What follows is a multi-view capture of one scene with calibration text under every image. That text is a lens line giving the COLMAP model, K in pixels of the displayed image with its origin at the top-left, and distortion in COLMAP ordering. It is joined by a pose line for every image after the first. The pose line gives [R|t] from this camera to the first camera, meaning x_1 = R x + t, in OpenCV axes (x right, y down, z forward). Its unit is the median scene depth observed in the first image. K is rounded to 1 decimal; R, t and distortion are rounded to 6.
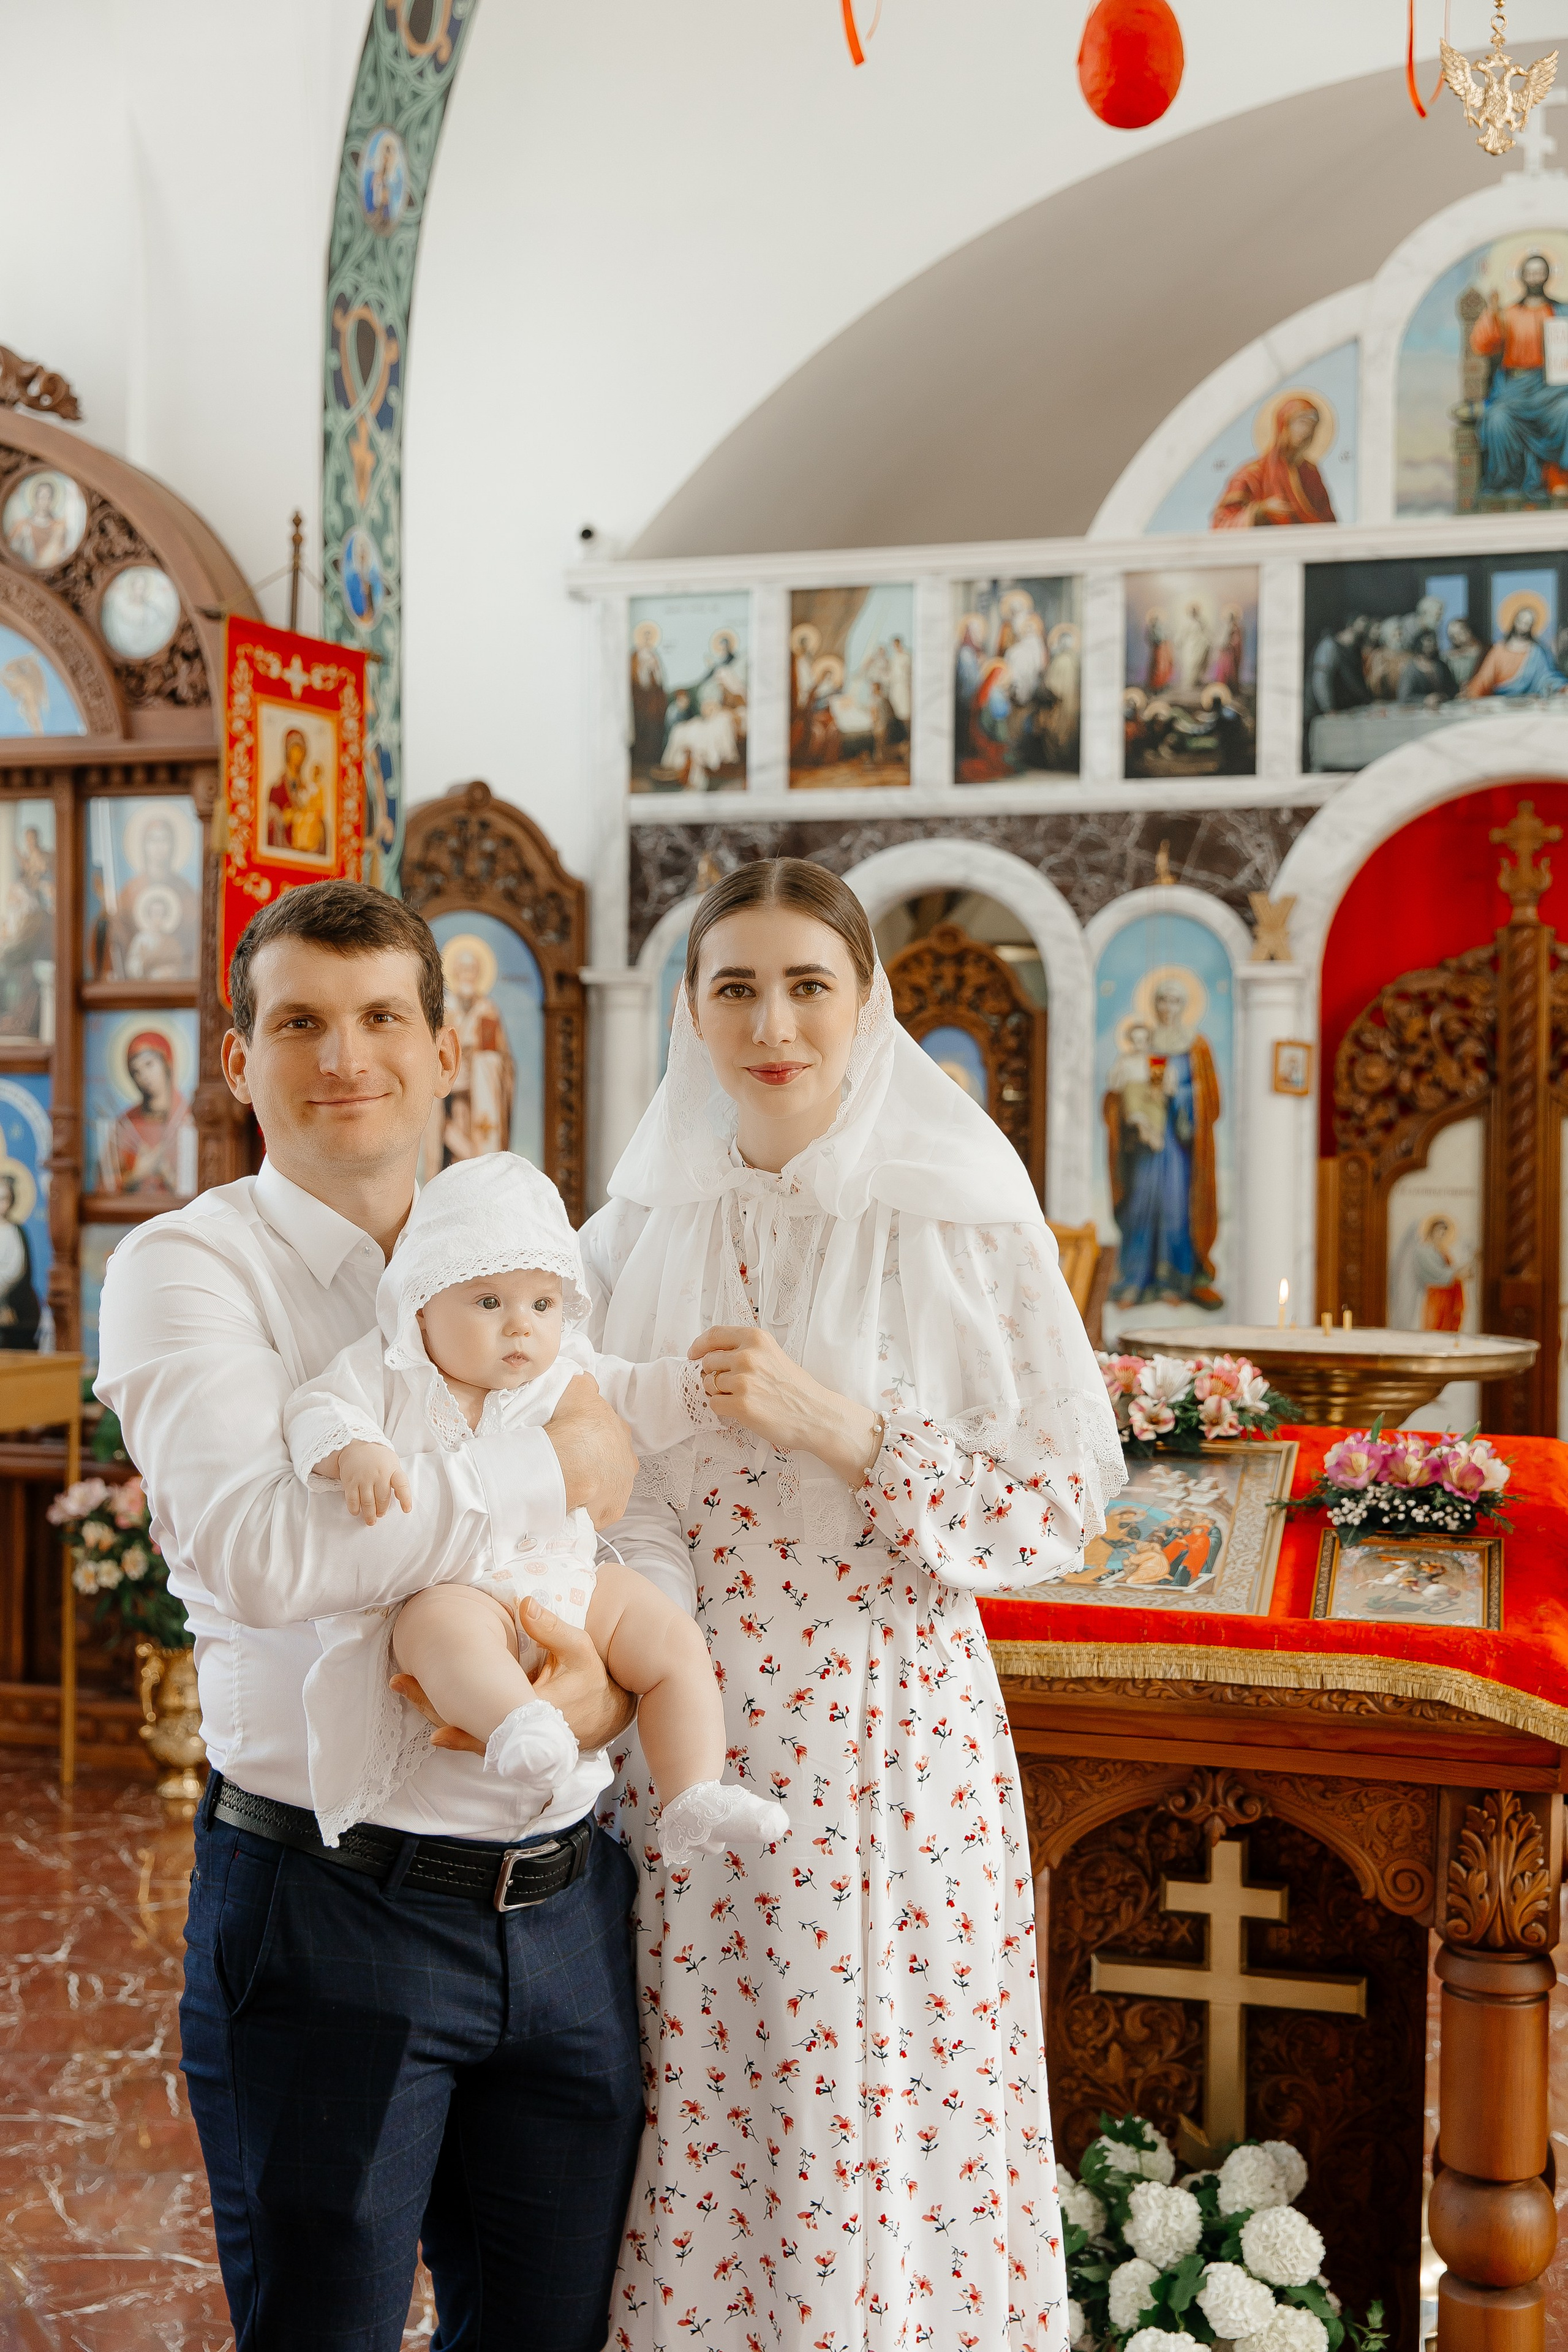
lens RADIAL K [[2714.7, 0, 775.3], [0, 2714.7, 1183.4], [0, 0, 1]] dist [0.018796, 0.000000]
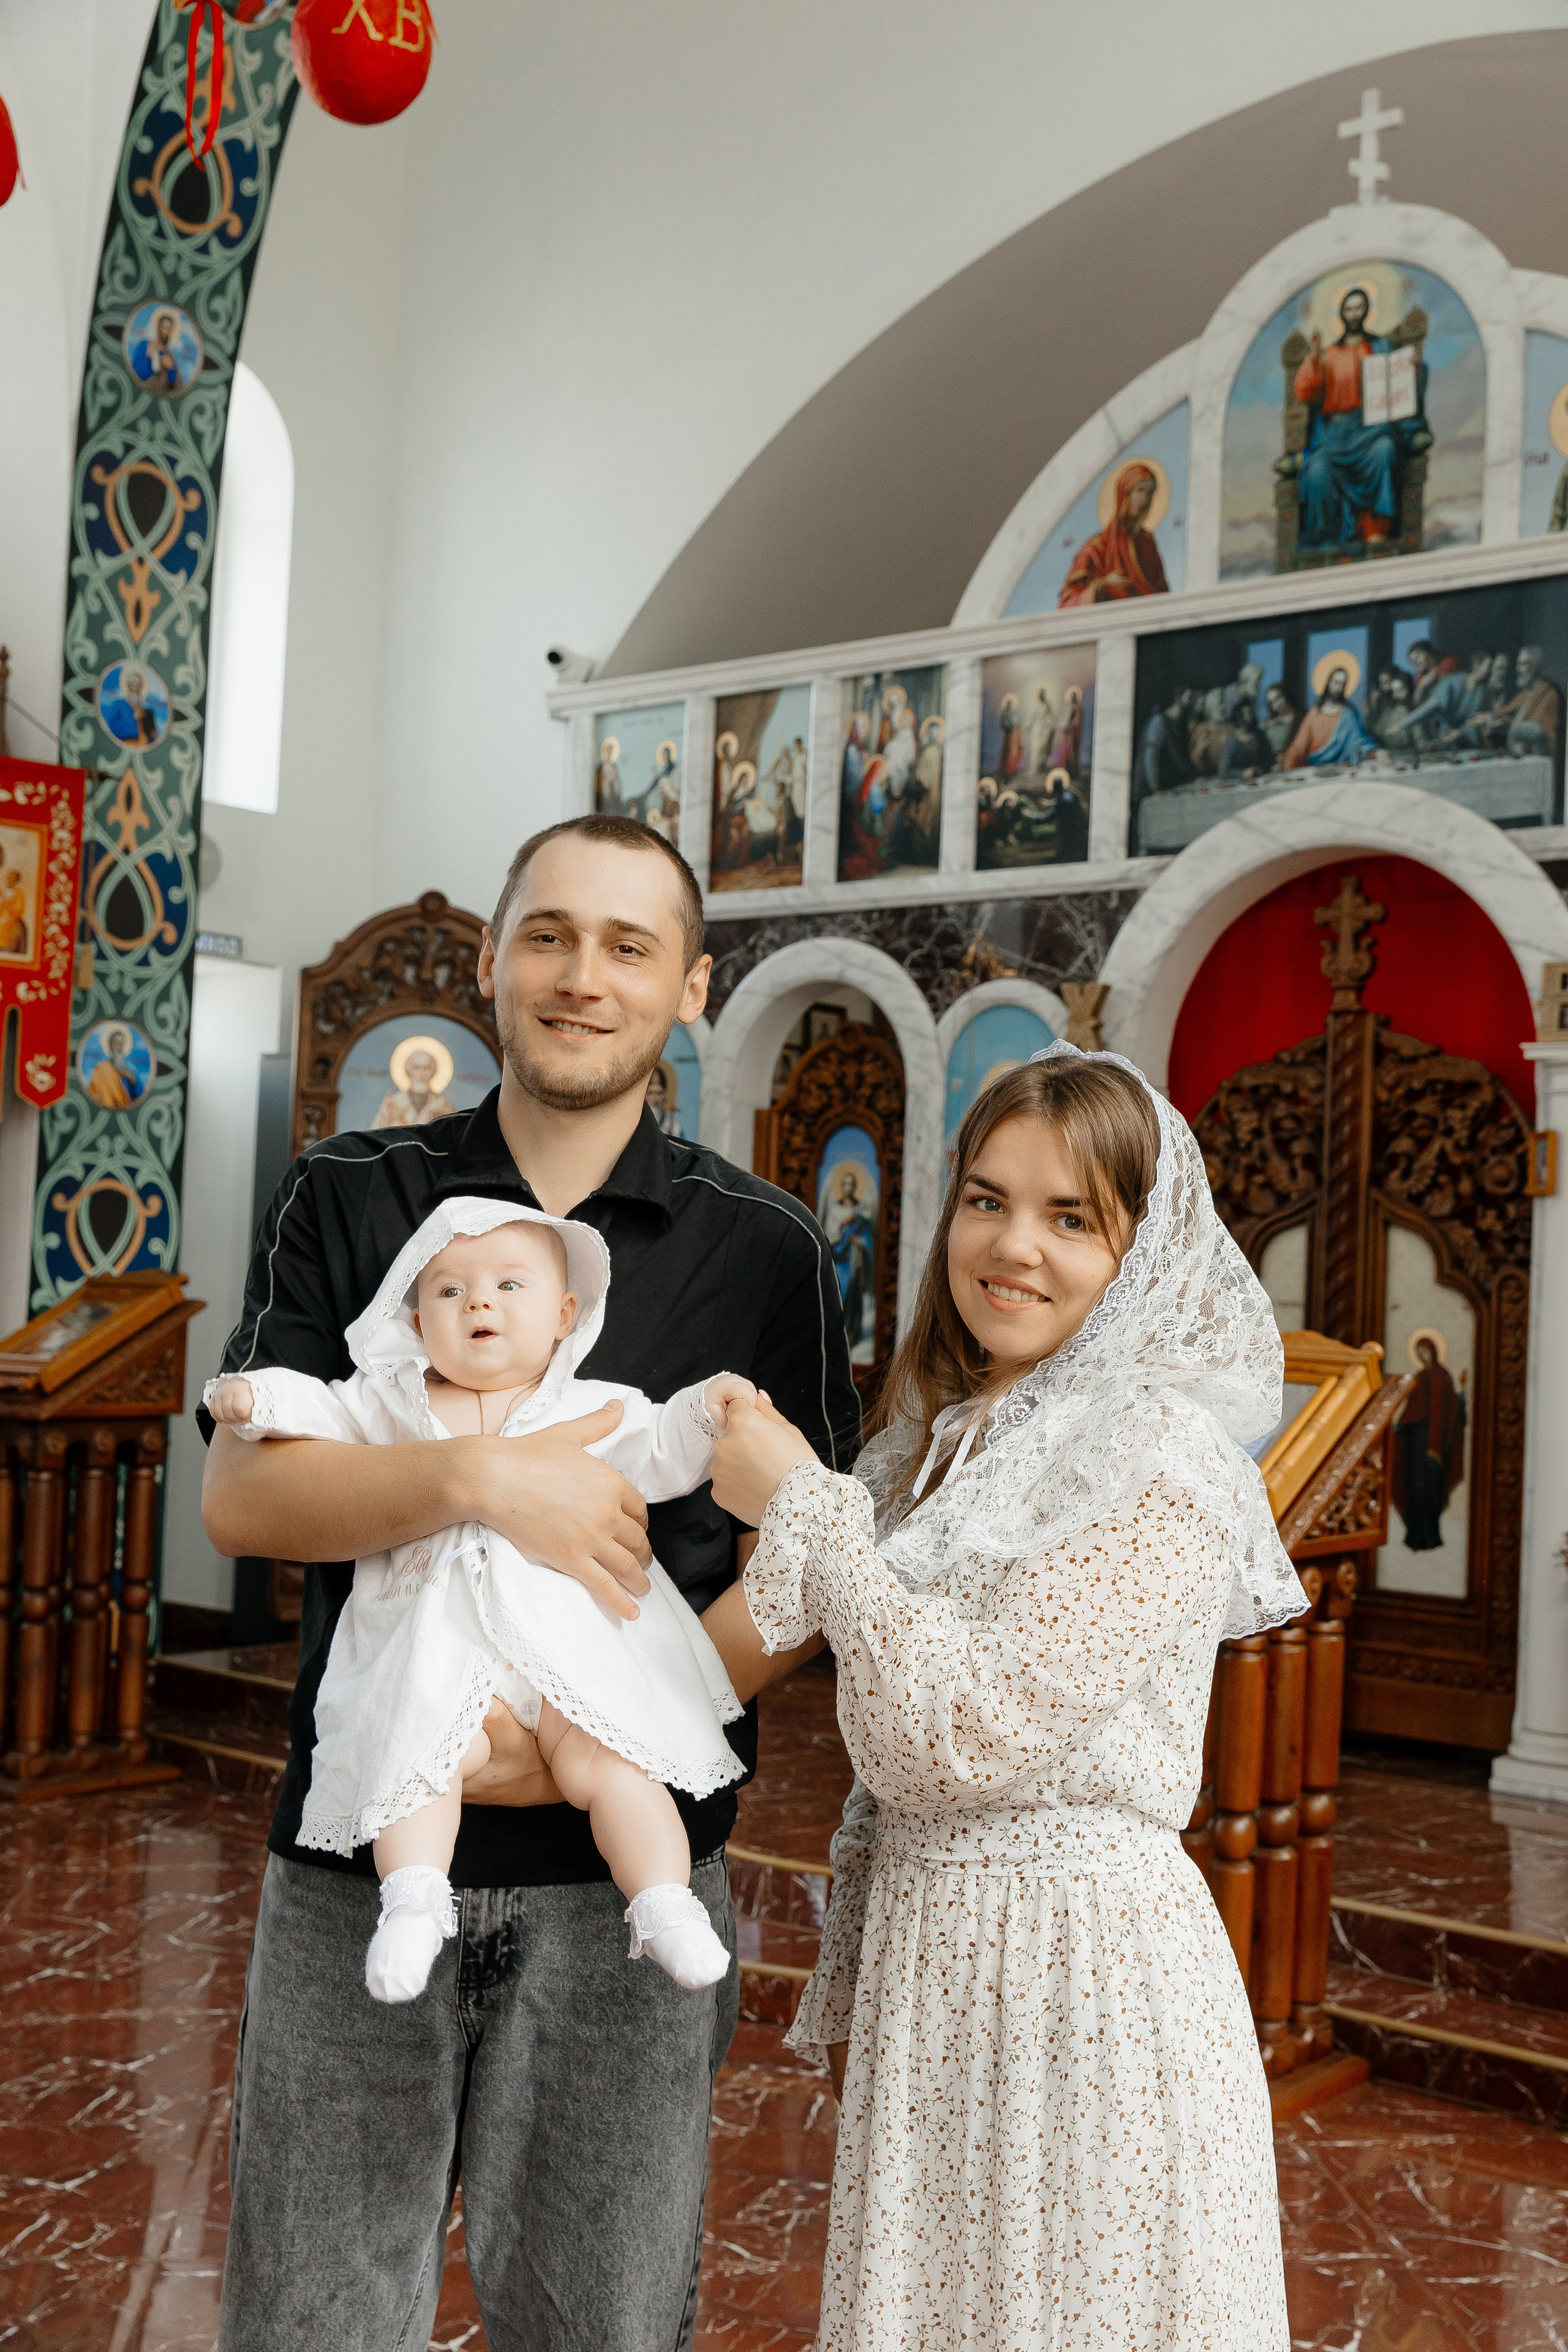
lens RADIAL K [[2714.7, 0, 774.0], [0, 2714.7, 1184.5], [0, 0, 1]] dist [0.018796, 0.000000]
pose [[0.916626, 0.013041, -0.399533, 0.465459], [-0.035943, 0.998108, -0.049883, 0.014874], [0.398126, 0.060085, 0.915361, 0.093805]]
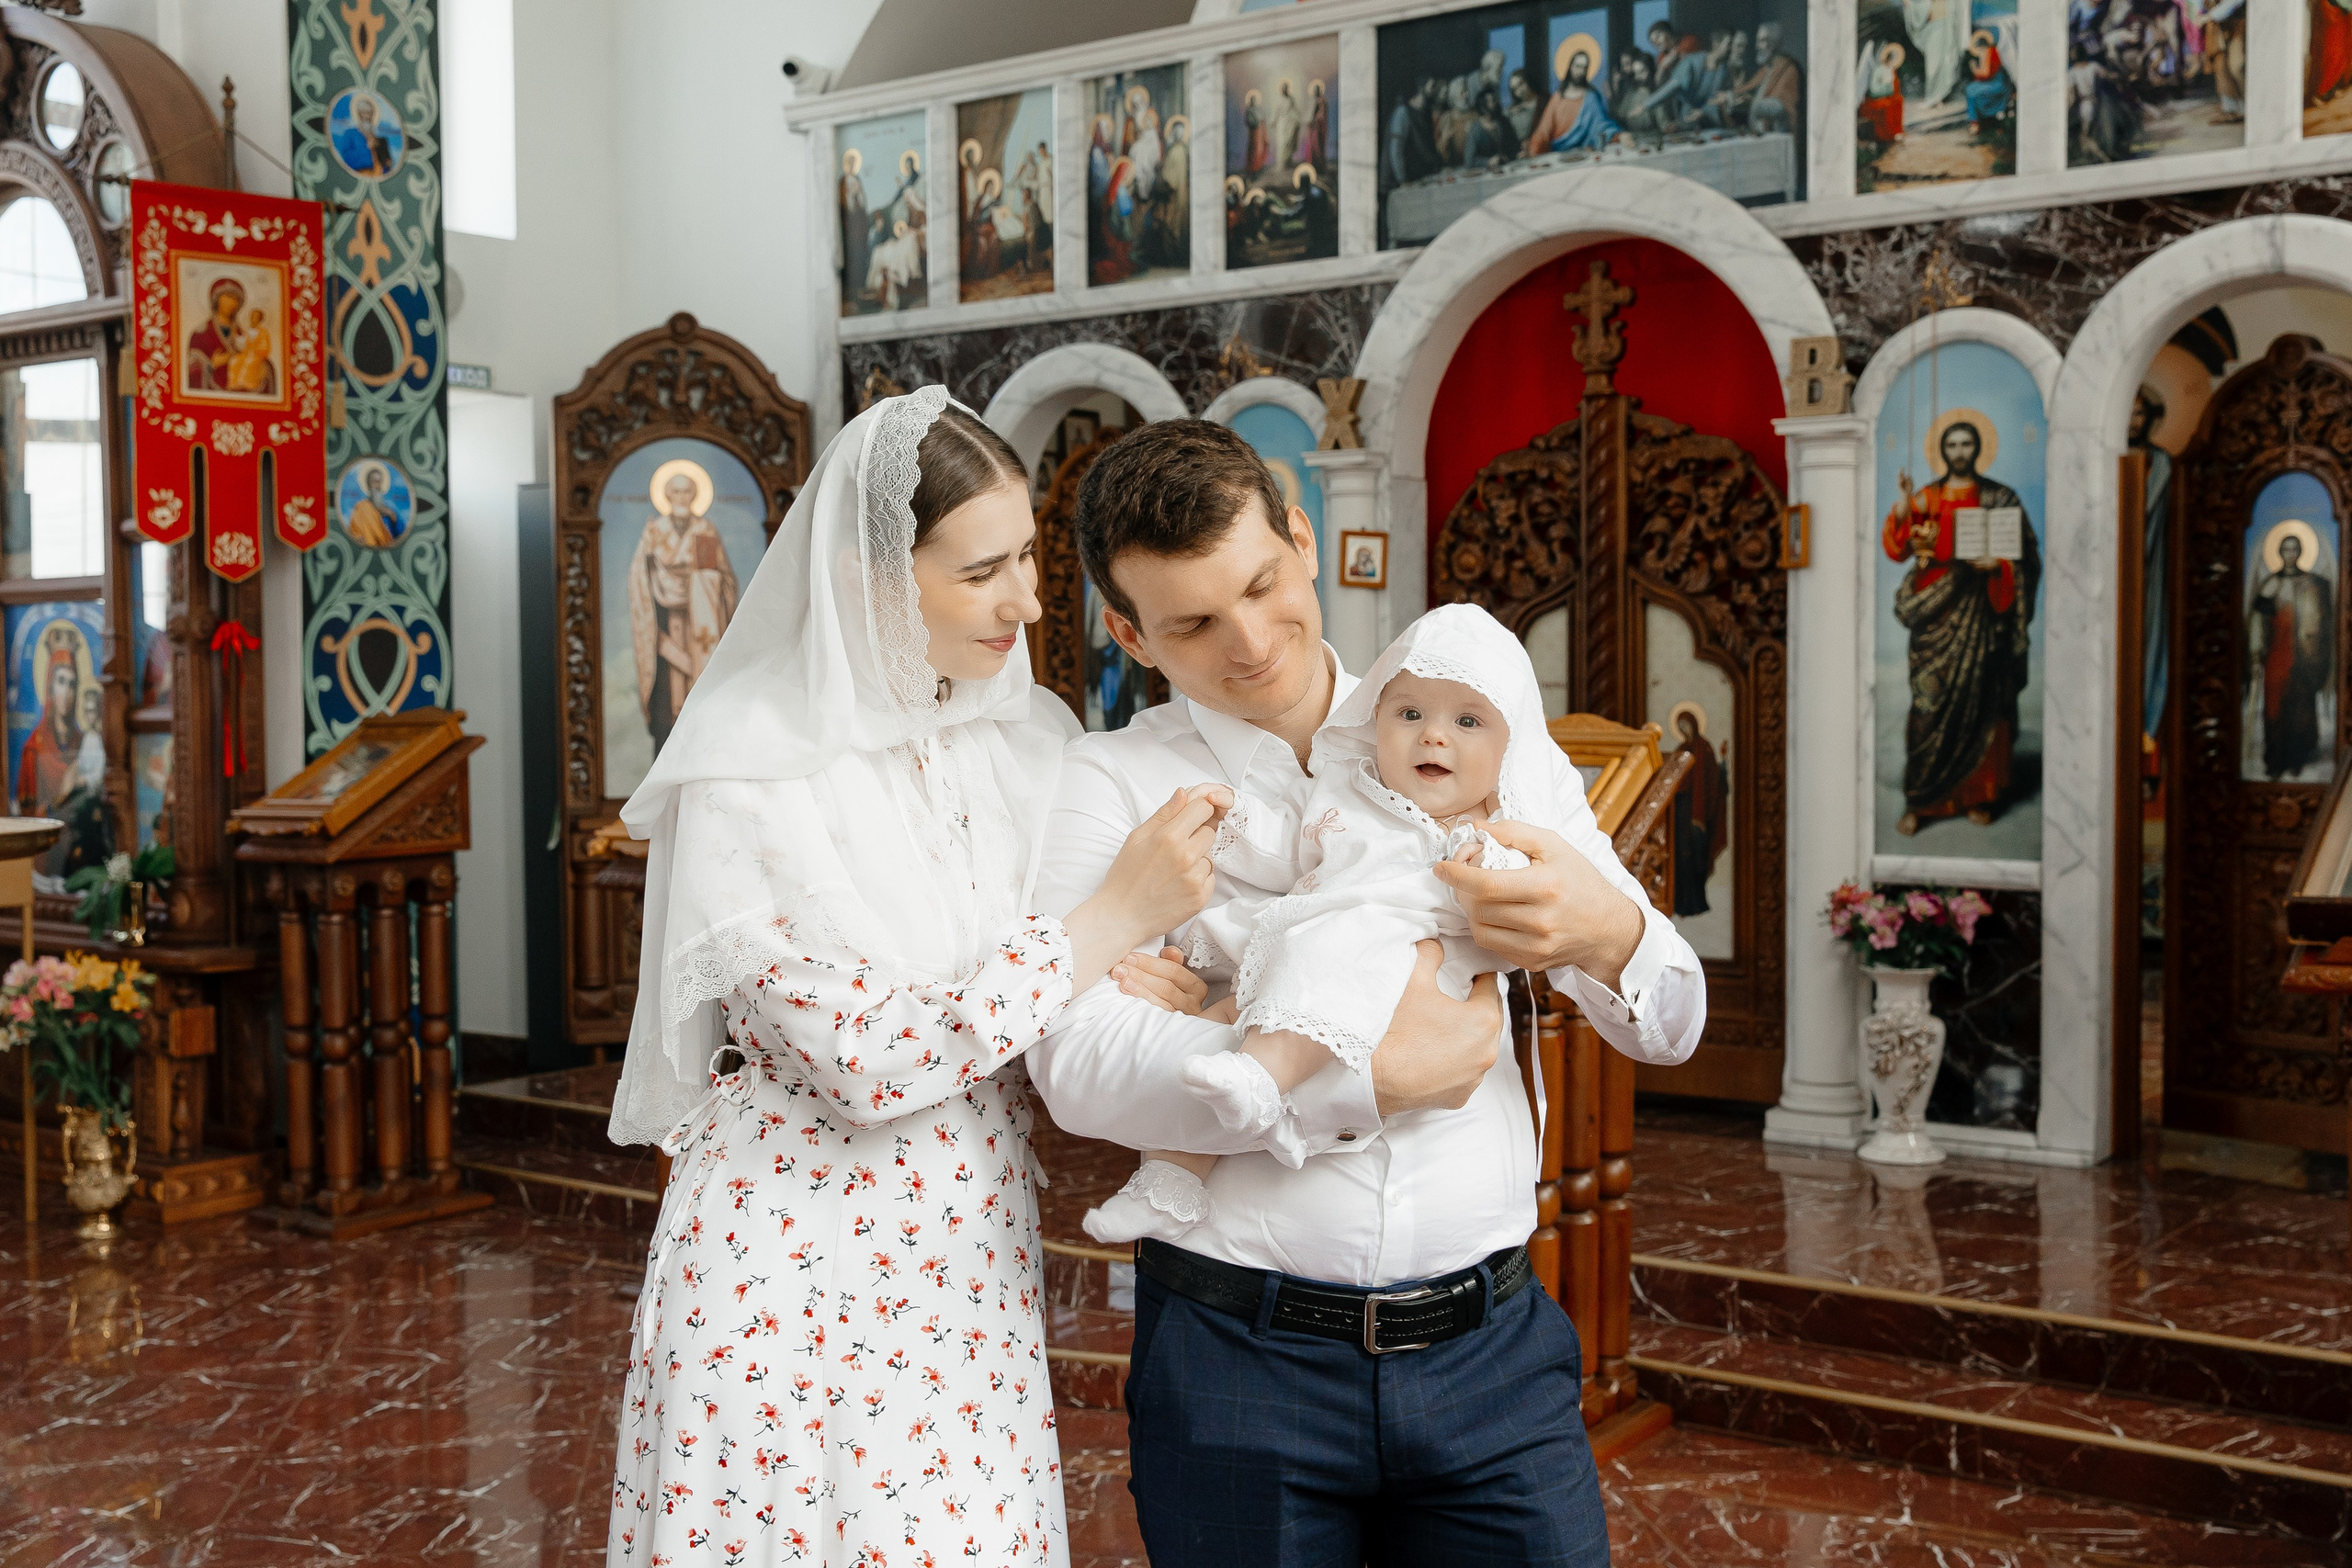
lens RADIAL K [[2645.6, 0, 1170.4], [0, 2645.6, 791.3], [0, 0, 1]] dist [0.033906, 0.000000]
pose [[0.938239, -0.003970, -0.345964, 0.451948], [0.014815, 0.999478, 0.028710, 0.011632], [0.345670, -0.032063, 0.937808, 0.096950]]
